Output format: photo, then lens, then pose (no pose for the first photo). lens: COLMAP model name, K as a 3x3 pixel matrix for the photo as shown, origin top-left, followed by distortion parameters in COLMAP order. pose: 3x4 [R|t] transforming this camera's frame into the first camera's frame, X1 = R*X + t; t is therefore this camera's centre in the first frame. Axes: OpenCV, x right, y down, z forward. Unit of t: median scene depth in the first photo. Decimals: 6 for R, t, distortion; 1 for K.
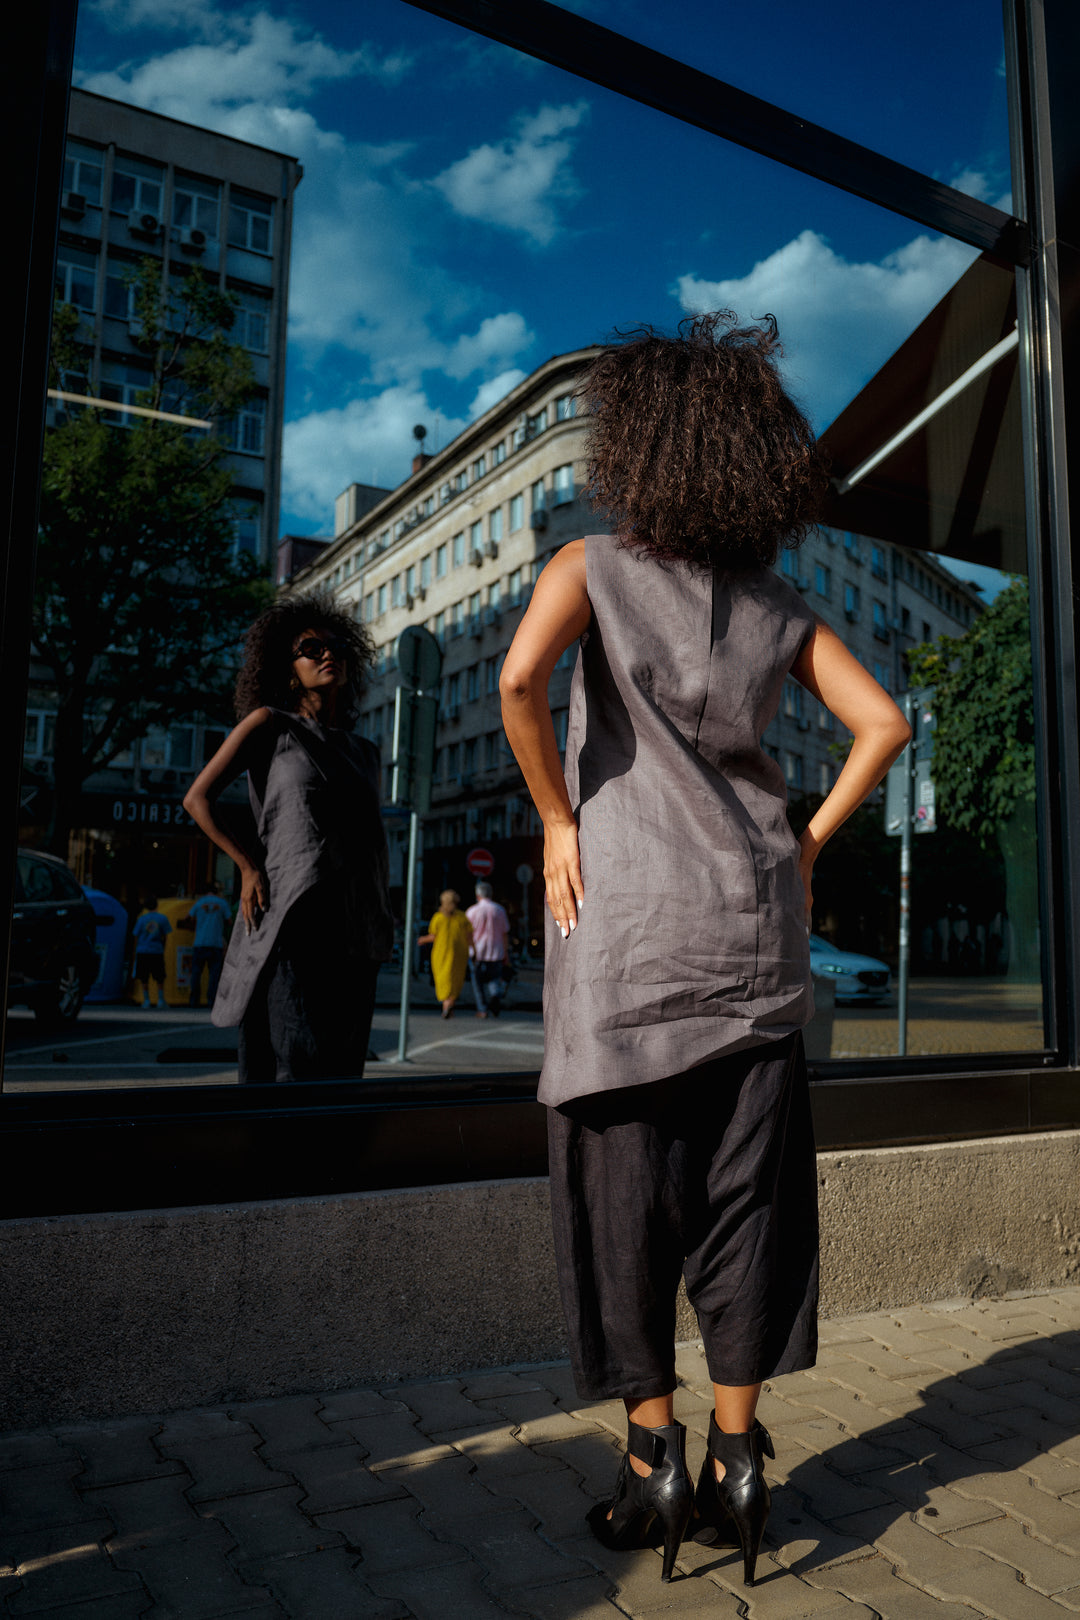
lens RADIAL K [[1212.5, 0, 529.0], [0, 1212.5, 825.7], [0, 0, 1]] dist [-0.005908, -0.014854]
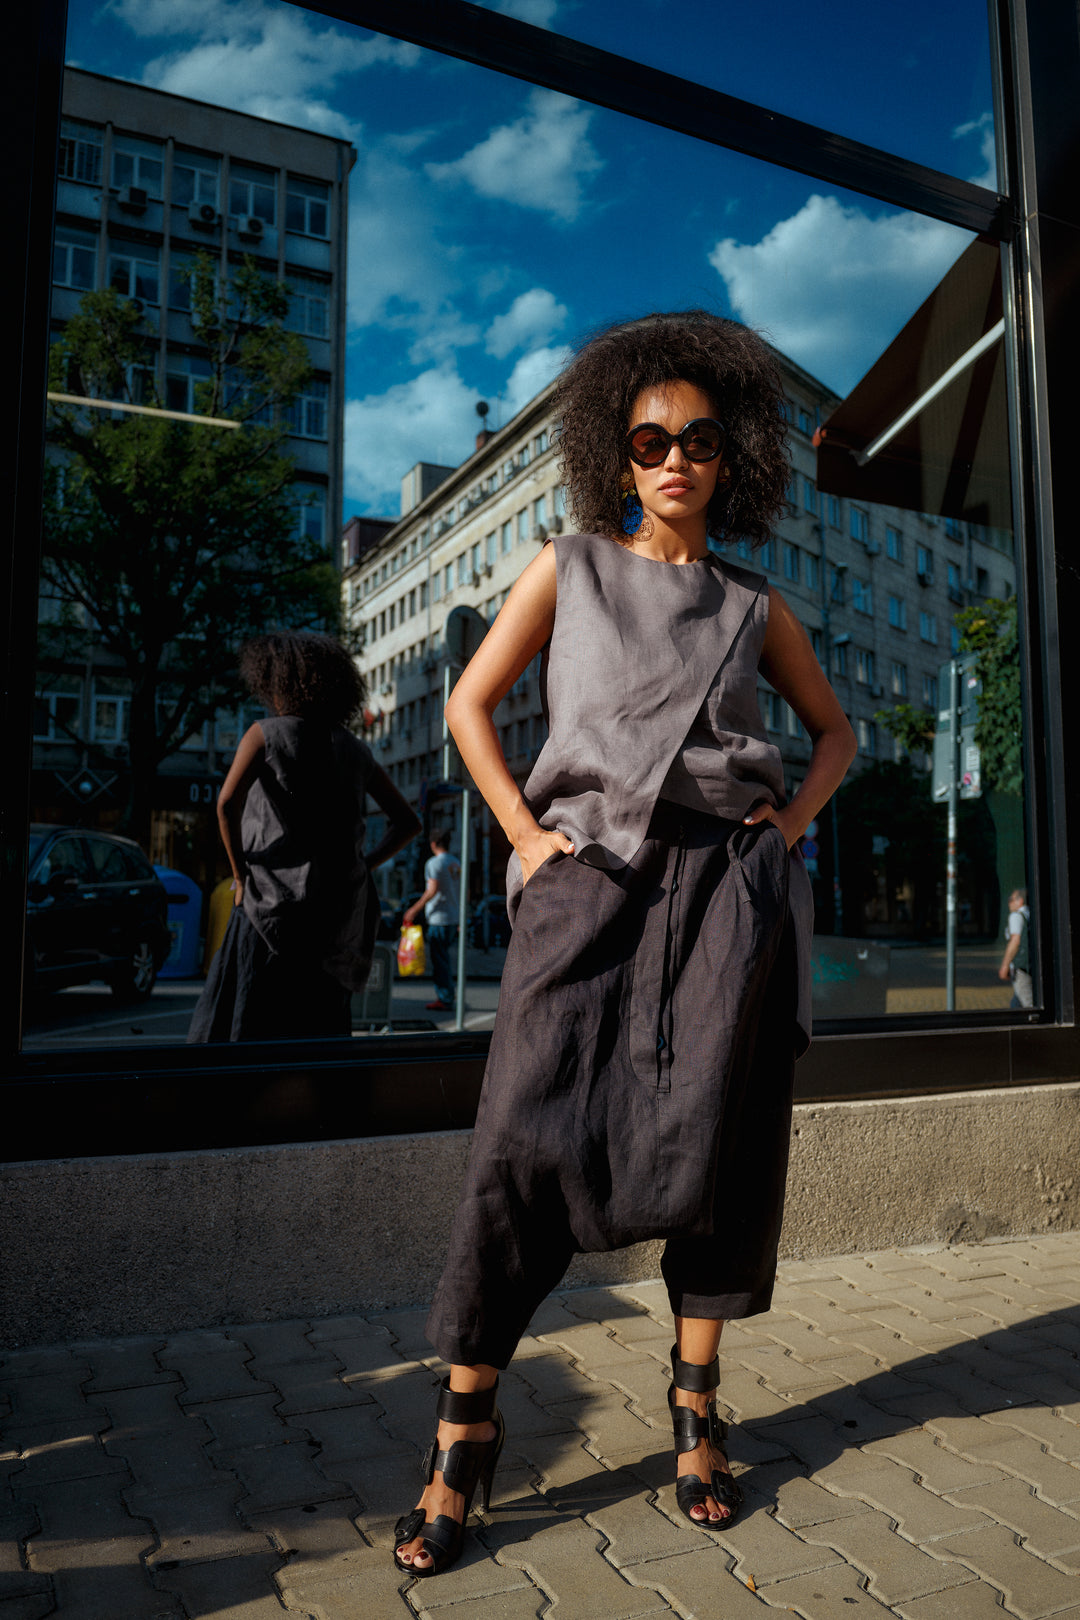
lens RADIAL K [[1231.2, 0, 558.7], [0, 1231.2, 829.1], [0, 0, 1]] dist [-0.009656, -0.006405]
pose [[0.997896, -0.019414, -0.061864, 0.036374], [0.020948, 0.999487, 0.024238, -0.000425], [0.061362, -0.025483, 0.997790, -0.027121]]
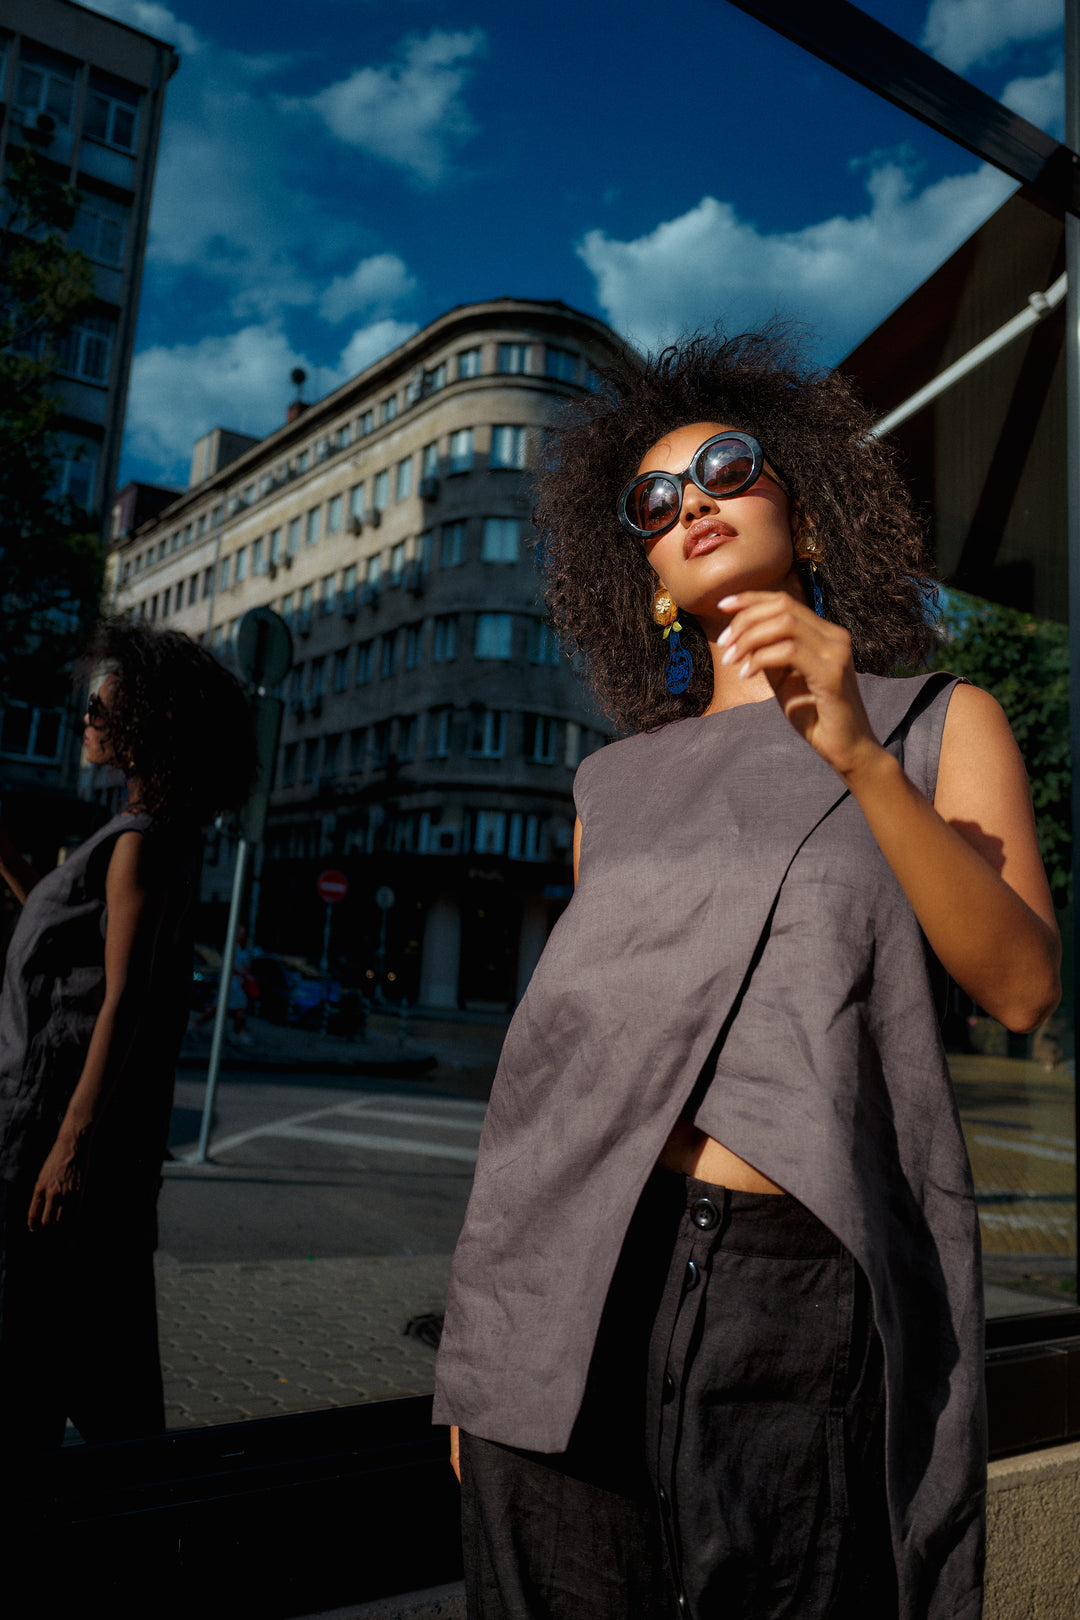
lens RADIAL K [[1289.5, 0, 529.6], [0, 1289.5, 727.0], [0, 0, 1]] dist [0.014681, -0.005287]
pose [[0.993628, 0.066653, 0.090888, 0.007784], [-0.060771, 0.995966, -0.066021, -0.031160], [-0.094922, 0.060077, 0.993670, 0.105463]]
